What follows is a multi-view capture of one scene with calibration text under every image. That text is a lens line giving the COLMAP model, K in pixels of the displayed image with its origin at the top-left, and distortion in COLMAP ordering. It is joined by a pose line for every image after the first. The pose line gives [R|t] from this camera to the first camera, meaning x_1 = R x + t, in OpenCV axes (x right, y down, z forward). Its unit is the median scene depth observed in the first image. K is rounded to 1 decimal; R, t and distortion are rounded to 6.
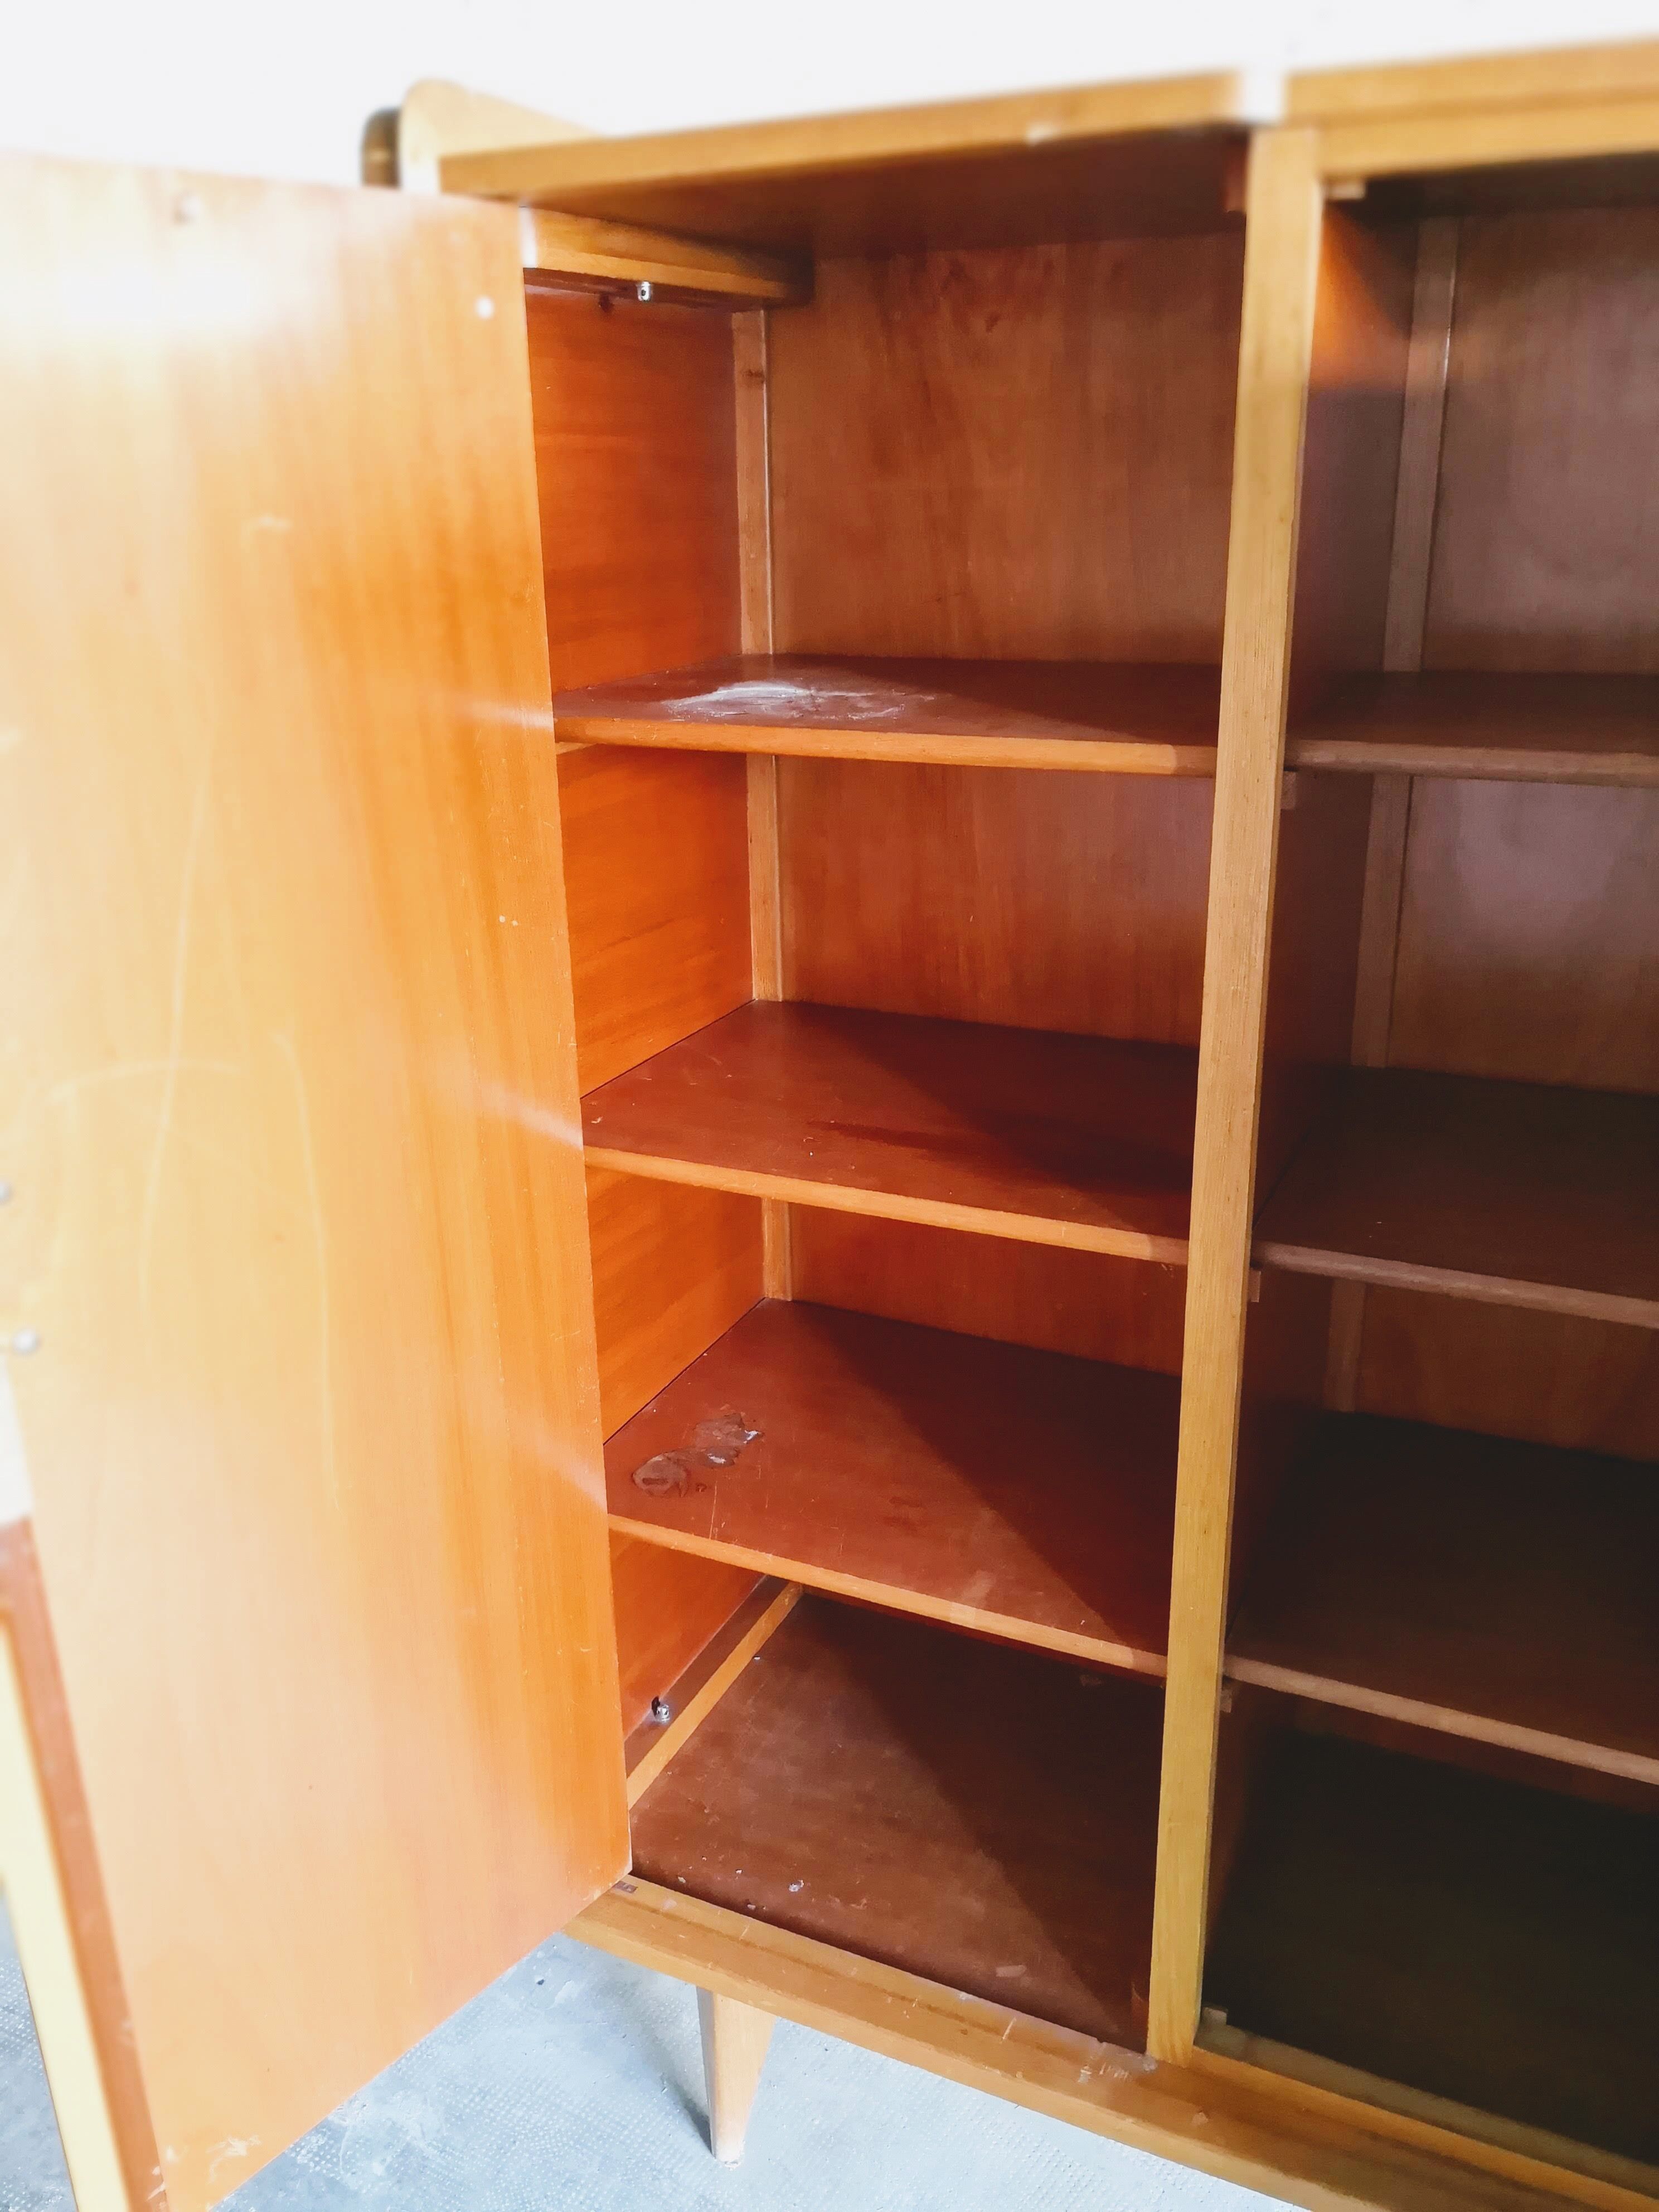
lens RADIAL K [[1727.7, 0, 834.1], [0, 1727.7, 1127.6], [0, 0, 1]] dist [0.009232, -0.019645]
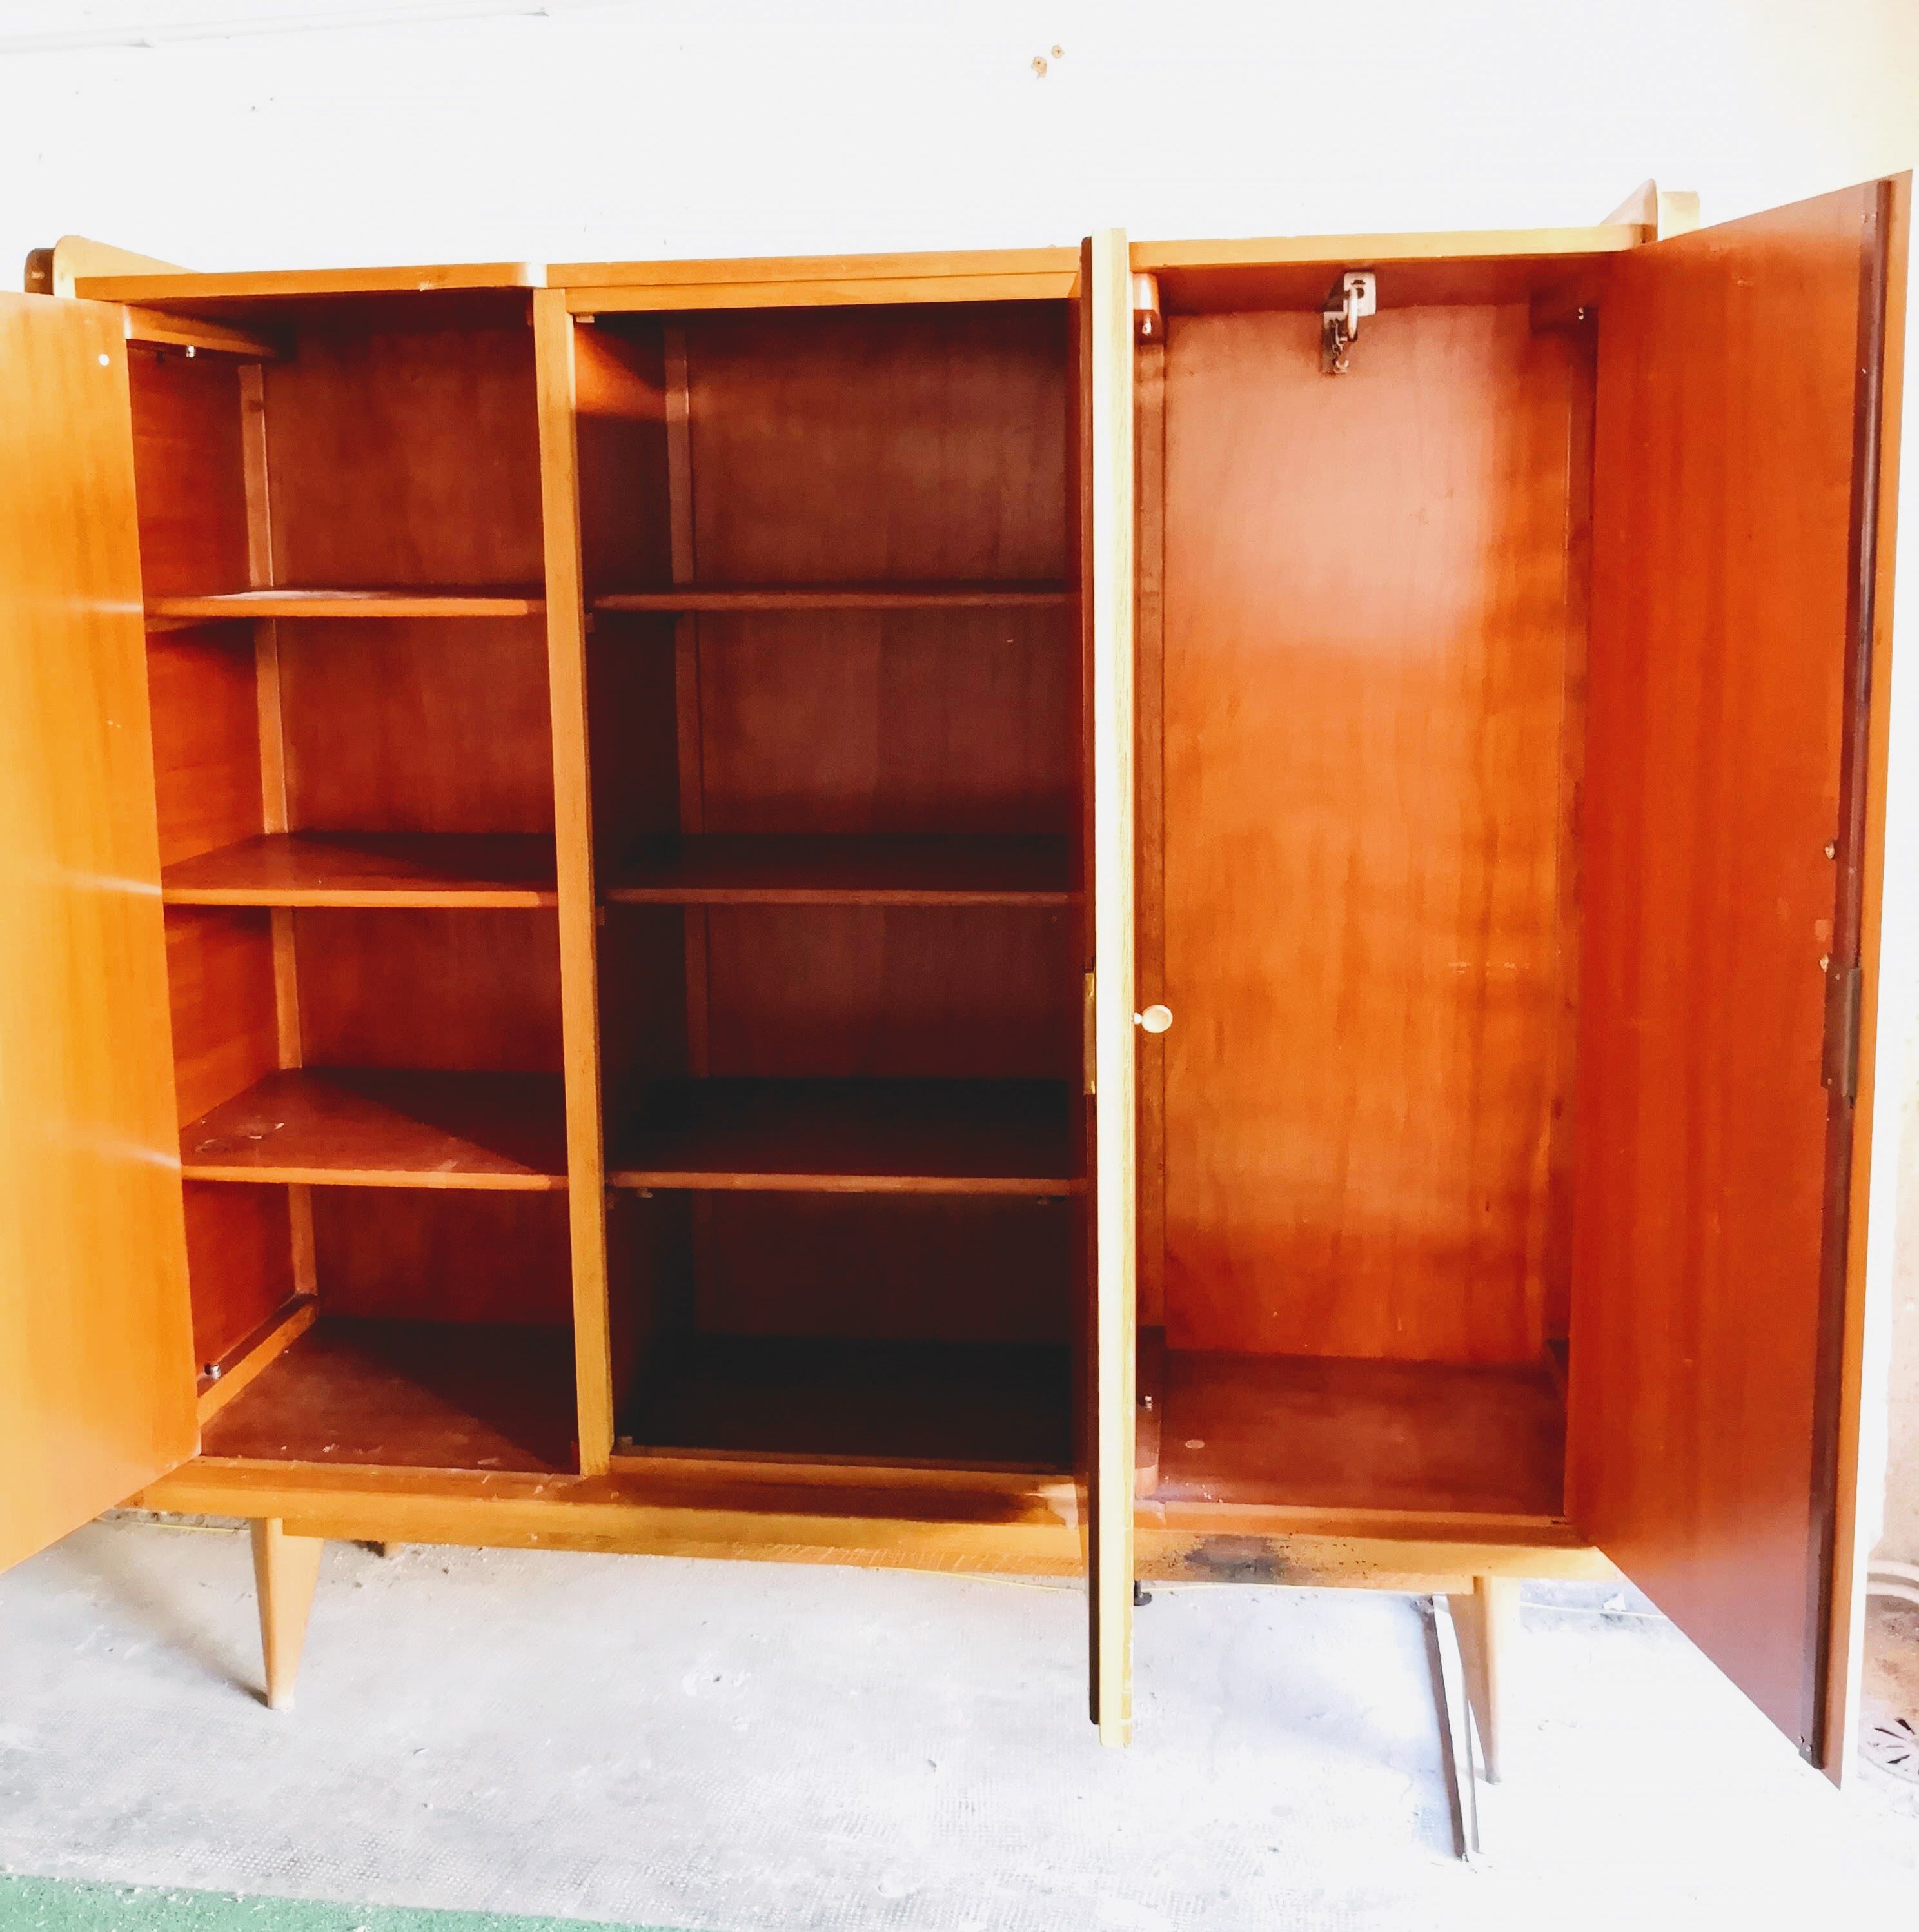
lens RADIAL K [[2368.8, 0, 967.8], [0, 2368.8, 958.3], [0, 0, 1]] dist [-0.016335, 0.000000]
pose [[0.959180, -0.039555, 0.280015, -0.051032], [0.093506, 0.978837, -0.182032, 0.509036], [-0.266889, 0.200784, 0.942580, -1.093528]]
